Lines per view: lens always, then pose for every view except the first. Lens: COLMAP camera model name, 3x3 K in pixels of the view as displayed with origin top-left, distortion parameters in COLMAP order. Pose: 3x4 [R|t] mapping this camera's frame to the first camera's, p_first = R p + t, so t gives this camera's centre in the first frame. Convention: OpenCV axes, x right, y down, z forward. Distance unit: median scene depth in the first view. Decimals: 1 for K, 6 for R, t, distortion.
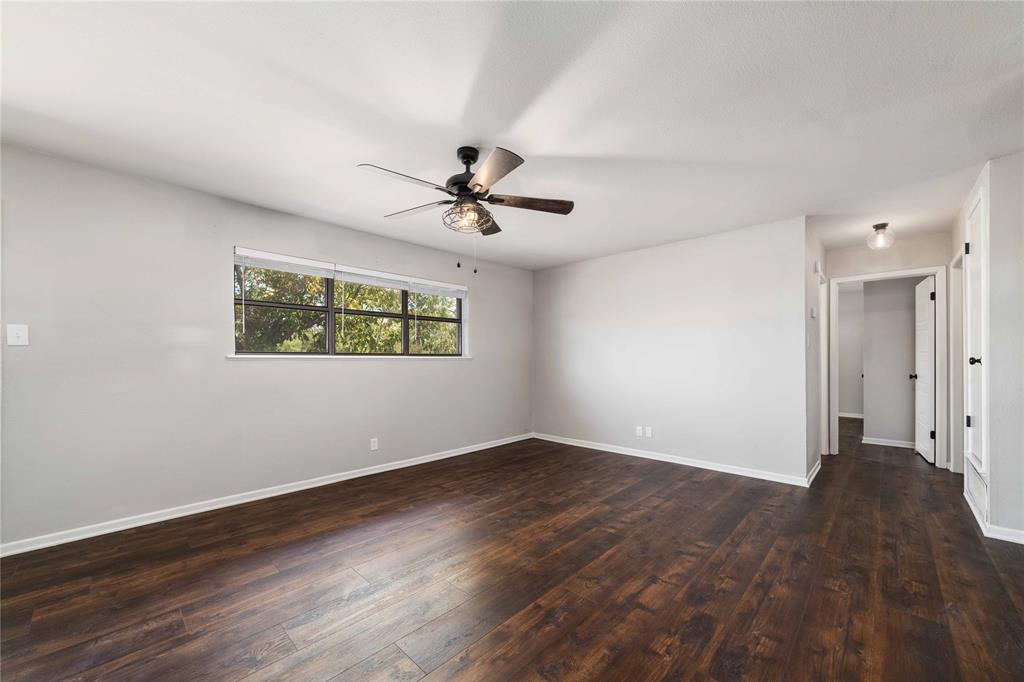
lens RADIAL K [[394.6, 0, 509.2], [0, 394.6, 356.8], [0, 0, 1]] dist [-0.001431, 0.000013]
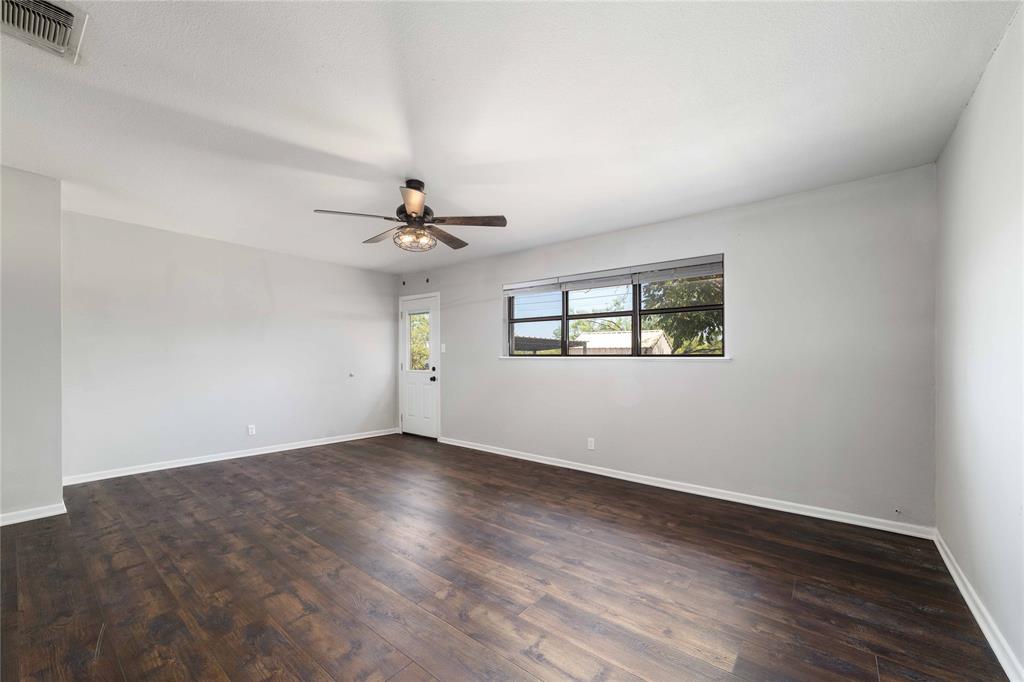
lens RADIAL K [[400.2, 0, 509.8], [0, 400.2, 349.2], [0, 0, 1]] dist [-0.000936, 0.000310]
pose [[0.086694, -0.023689, -0.995953, 1.025449], [-0.000824, 0.999715, -0.023850, 0.003874], [0.996235, 0.002888, 0.086650, 1.067846]]
